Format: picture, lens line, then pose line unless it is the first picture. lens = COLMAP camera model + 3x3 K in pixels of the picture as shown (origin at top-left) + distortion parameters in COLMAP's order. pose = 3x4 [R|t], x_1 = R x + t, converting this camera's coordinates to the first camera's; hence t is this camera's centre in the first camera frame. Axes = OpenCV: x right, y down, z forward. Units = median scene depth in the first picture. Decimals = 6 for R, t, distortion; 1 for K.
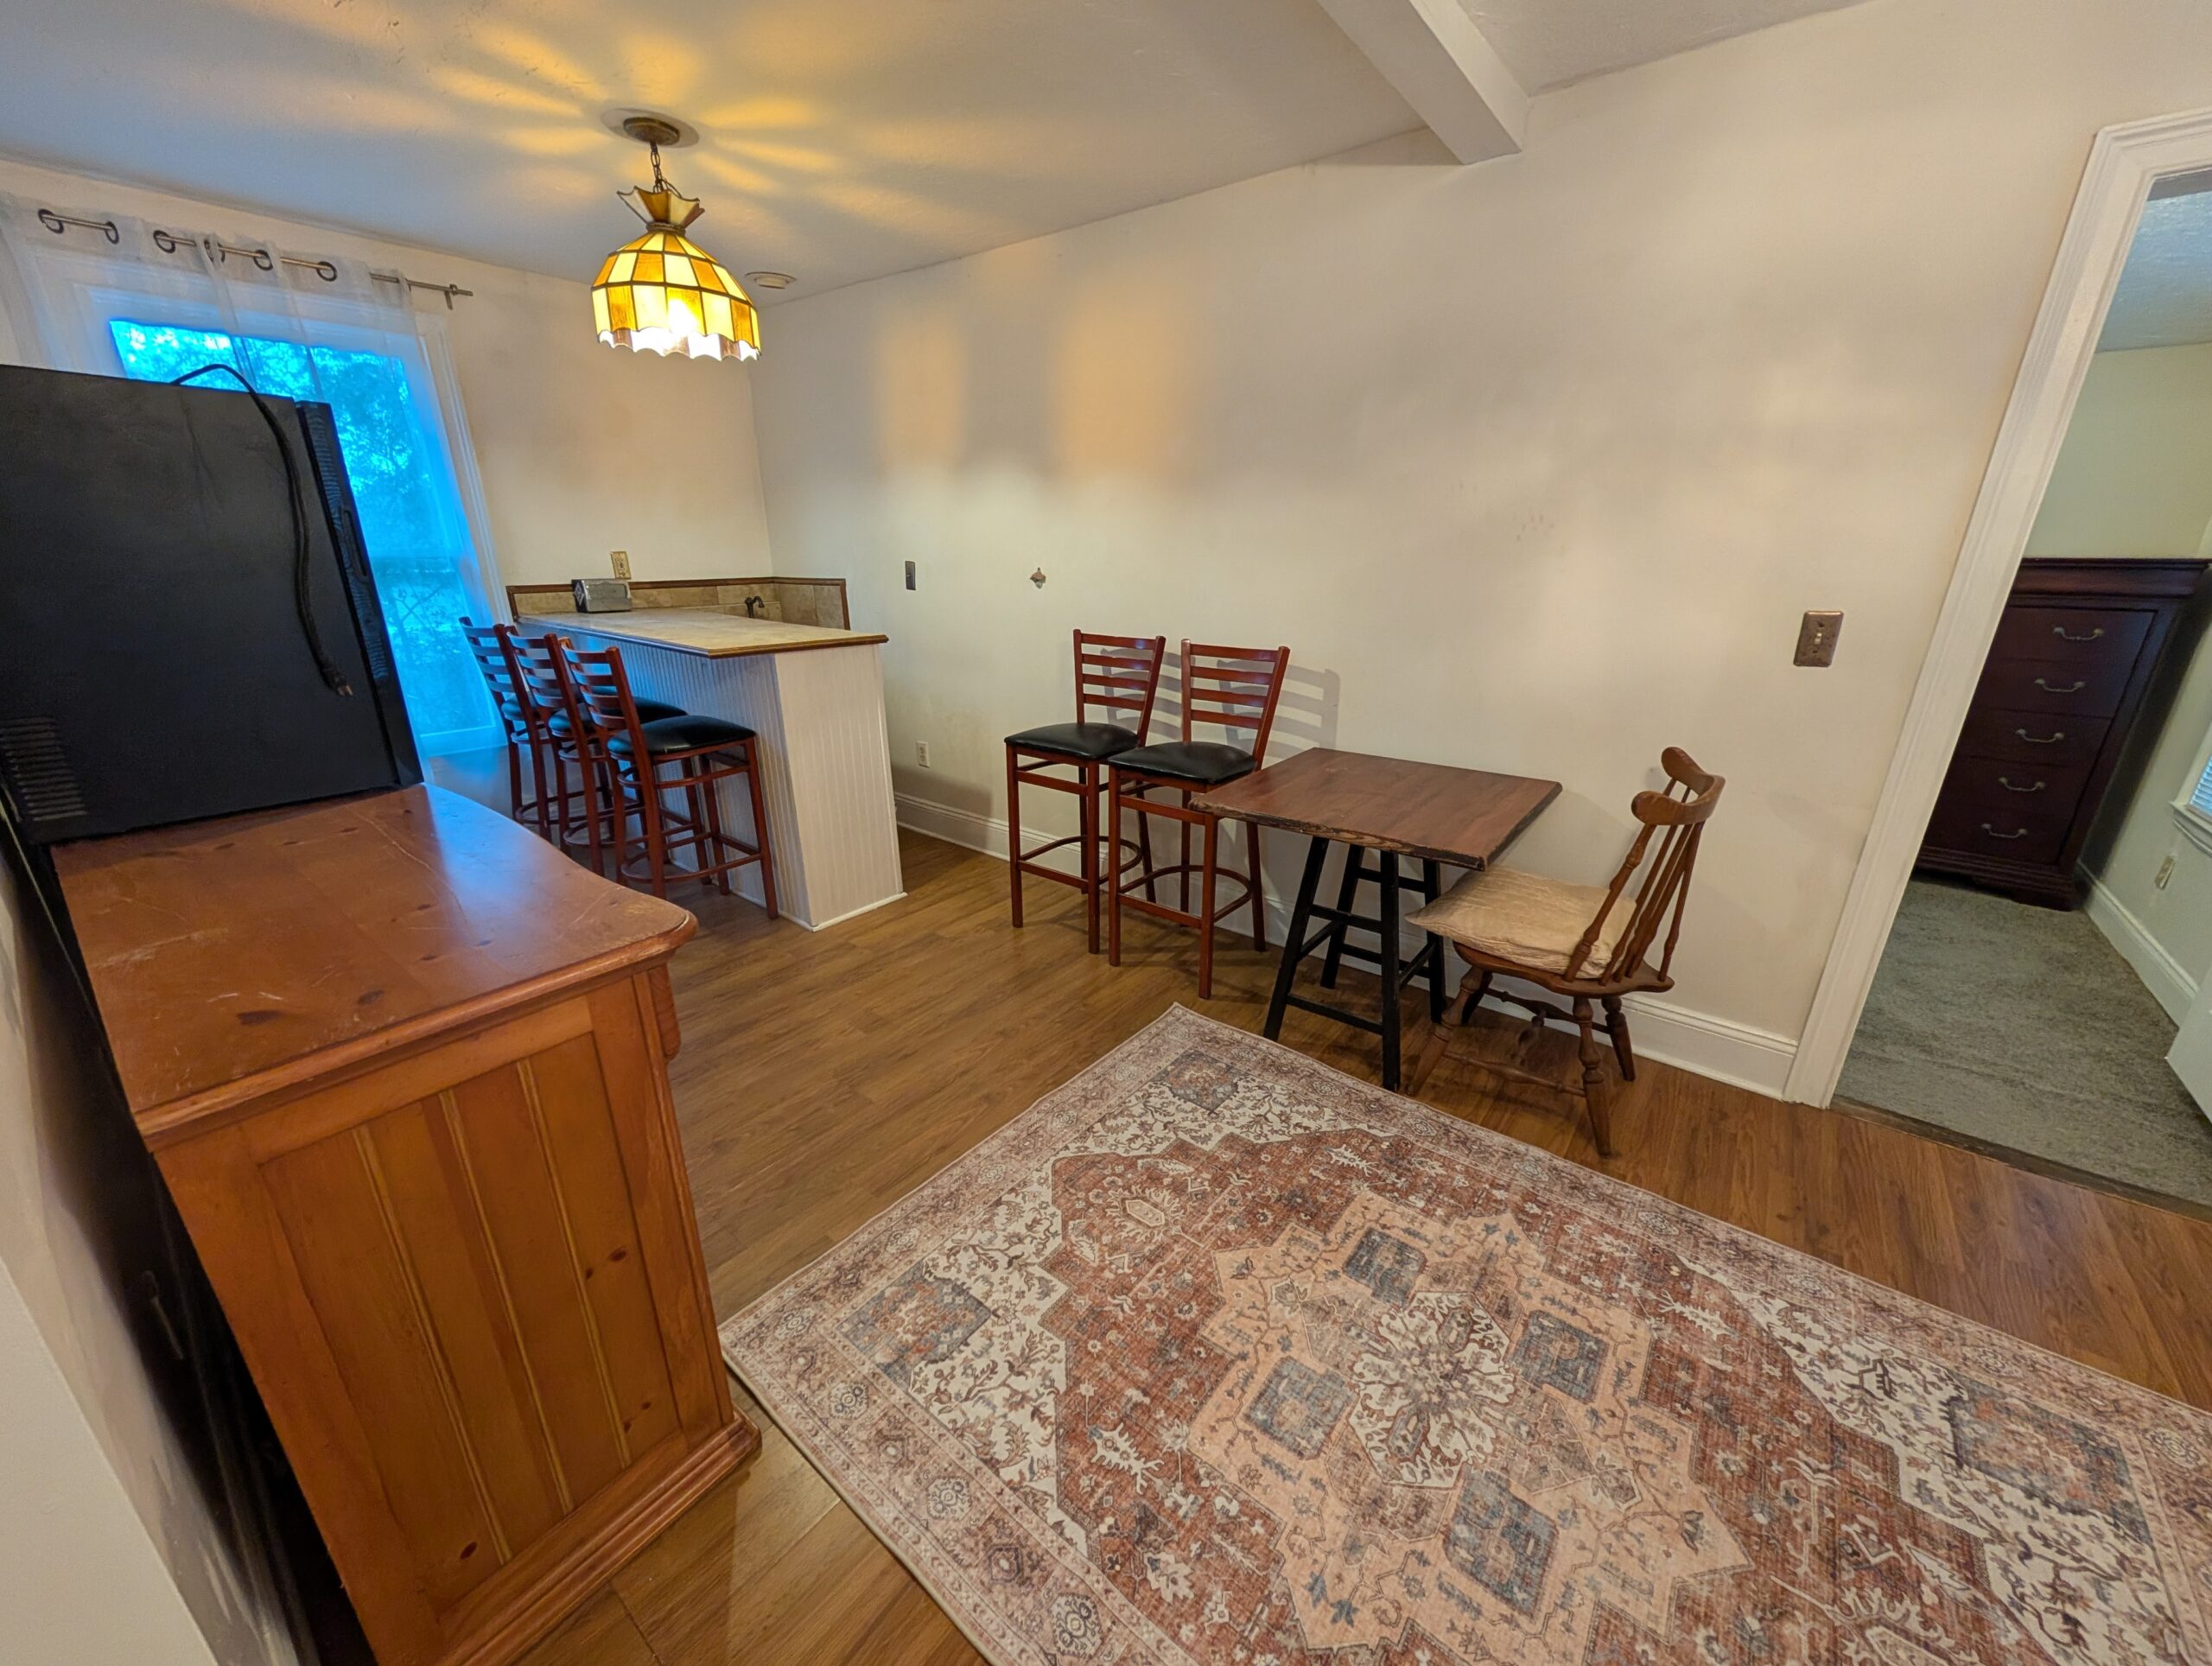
lens RADIAL K [[840.8, 0, 1100.7], [0, 840.8, 829.5], [0, 0, 1]] dist [-0.001285, 0.000173]
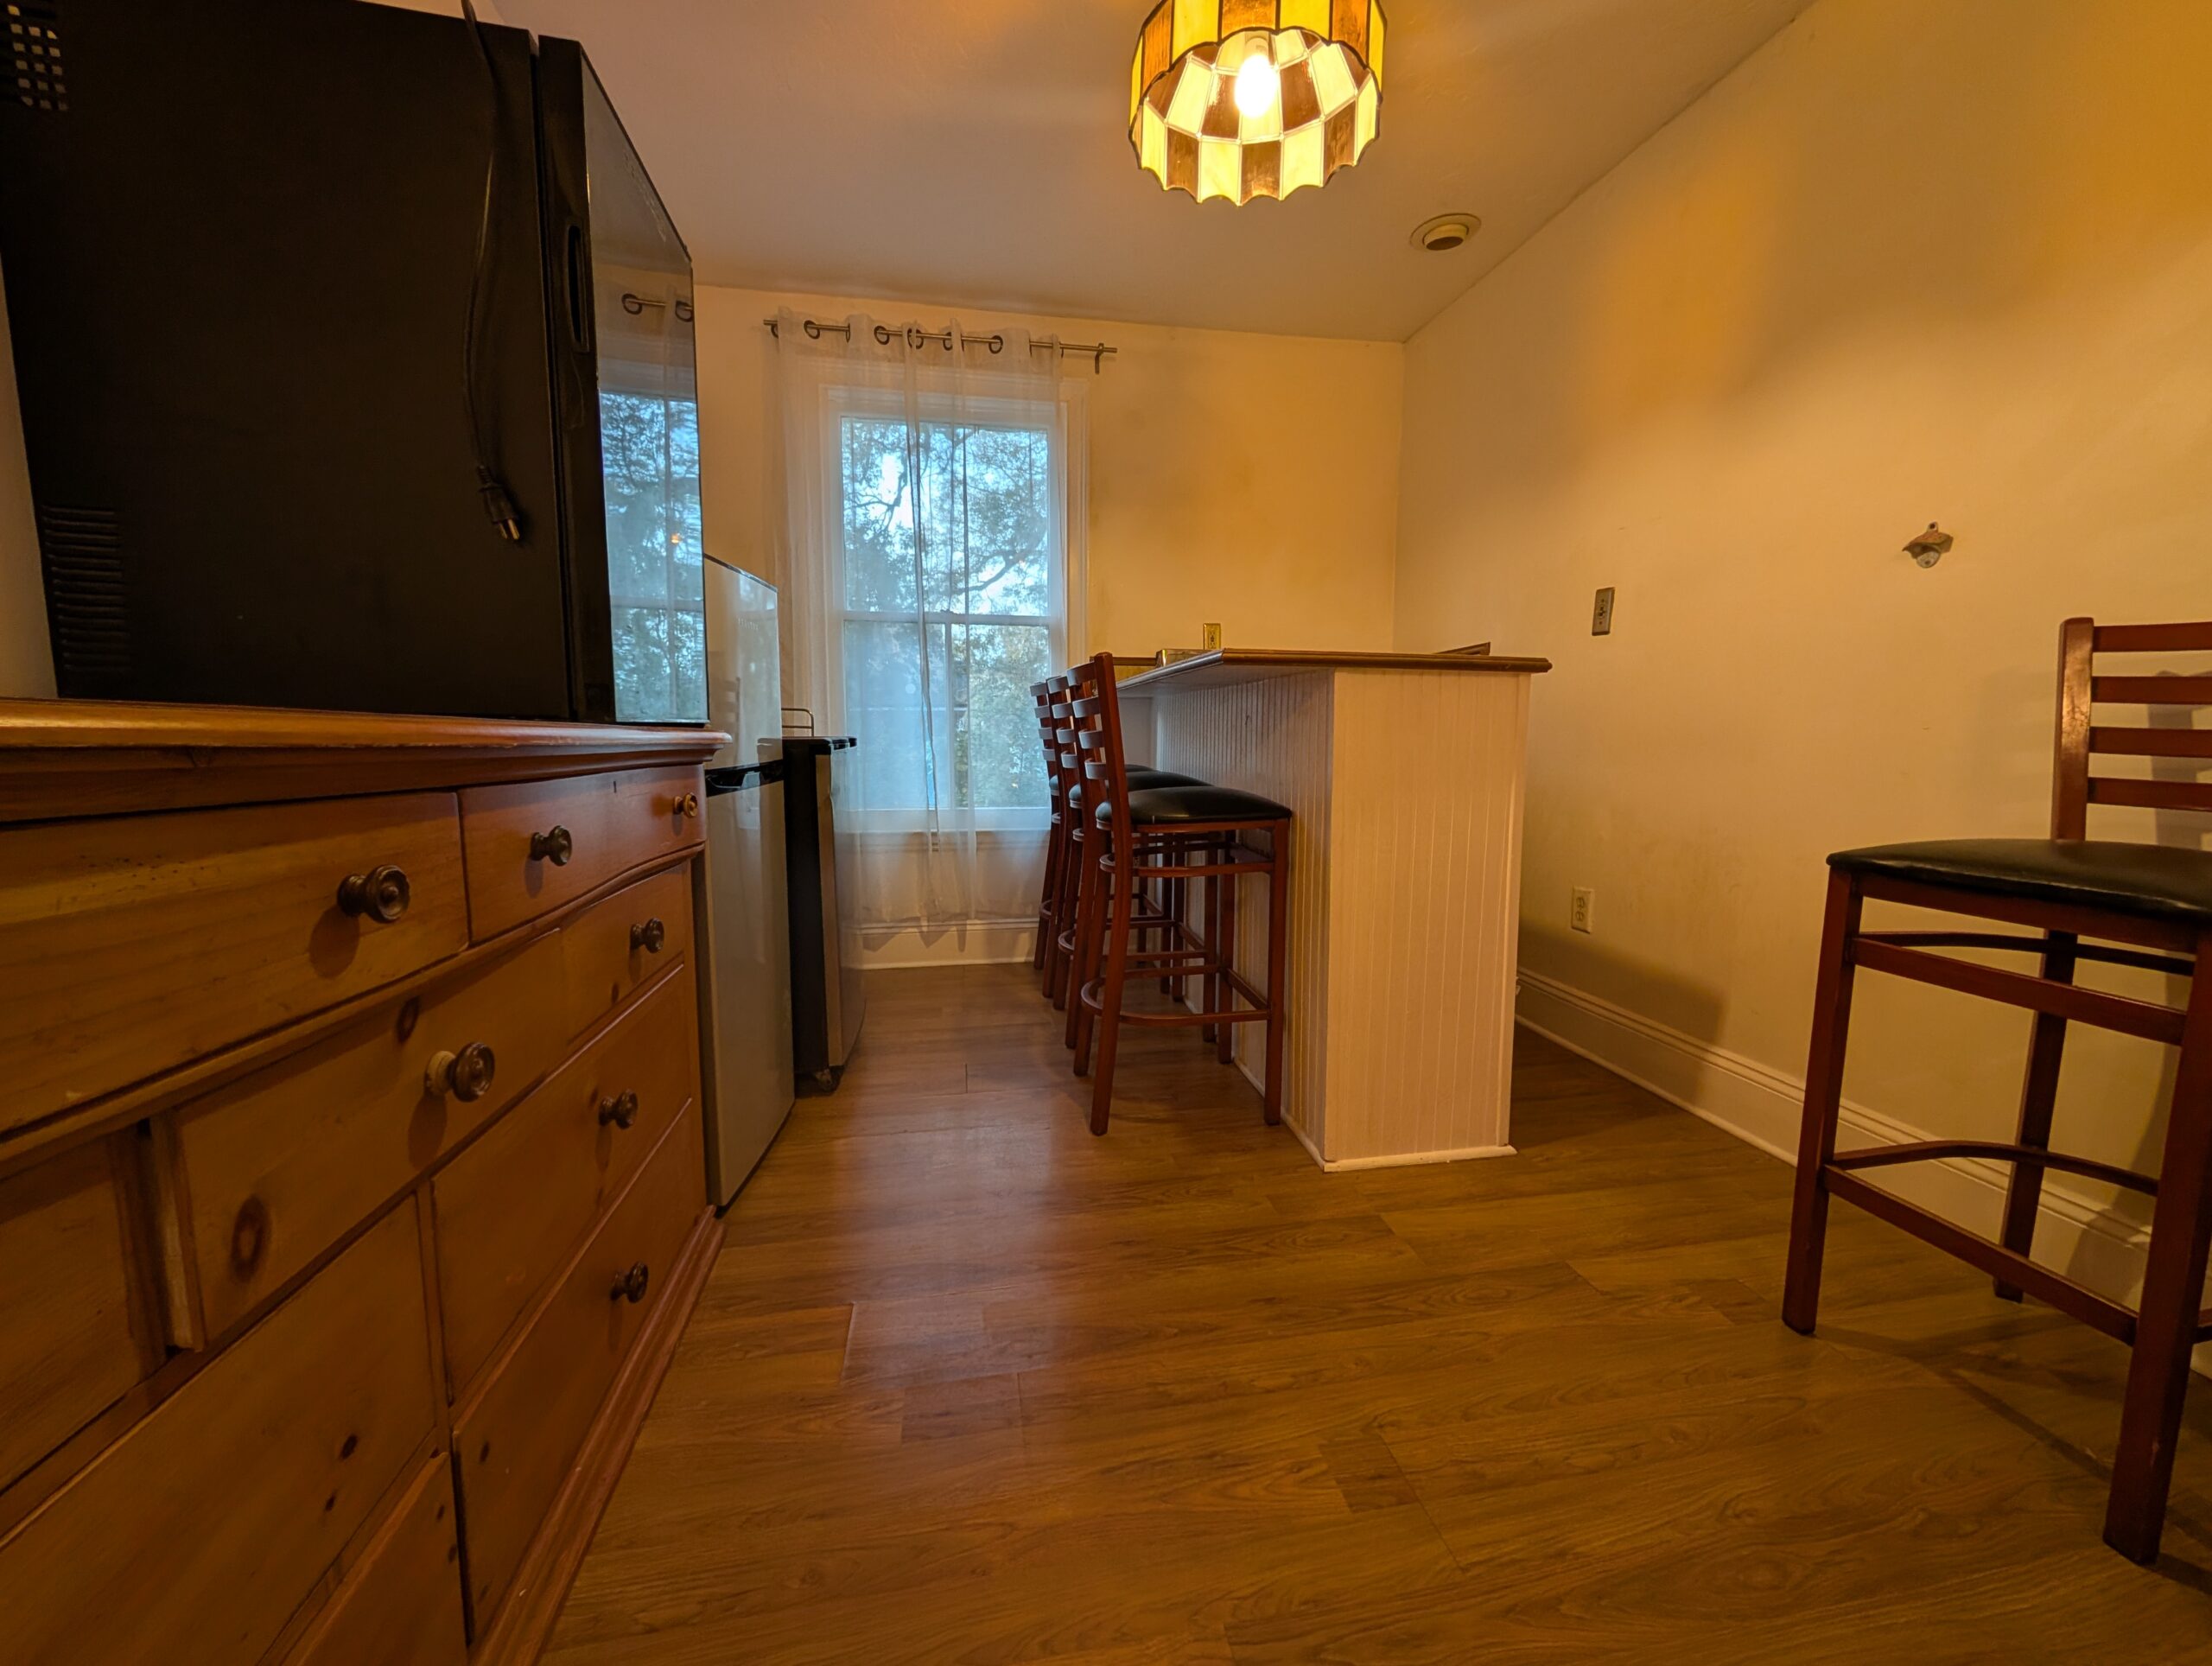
lens RADIAL K [[840.8, 0, 1101.7], [0, 840.8, 832.5], [0, 0, 1]] dist [-0.001285, 0.000173]
pose [[0.749826, 0.079905, -0.656792, -0.101630], [-0.216594, 0.967627, -0.129554, 0.009220], [0.625178, 0.239400, 0.742859, 0.426446]]
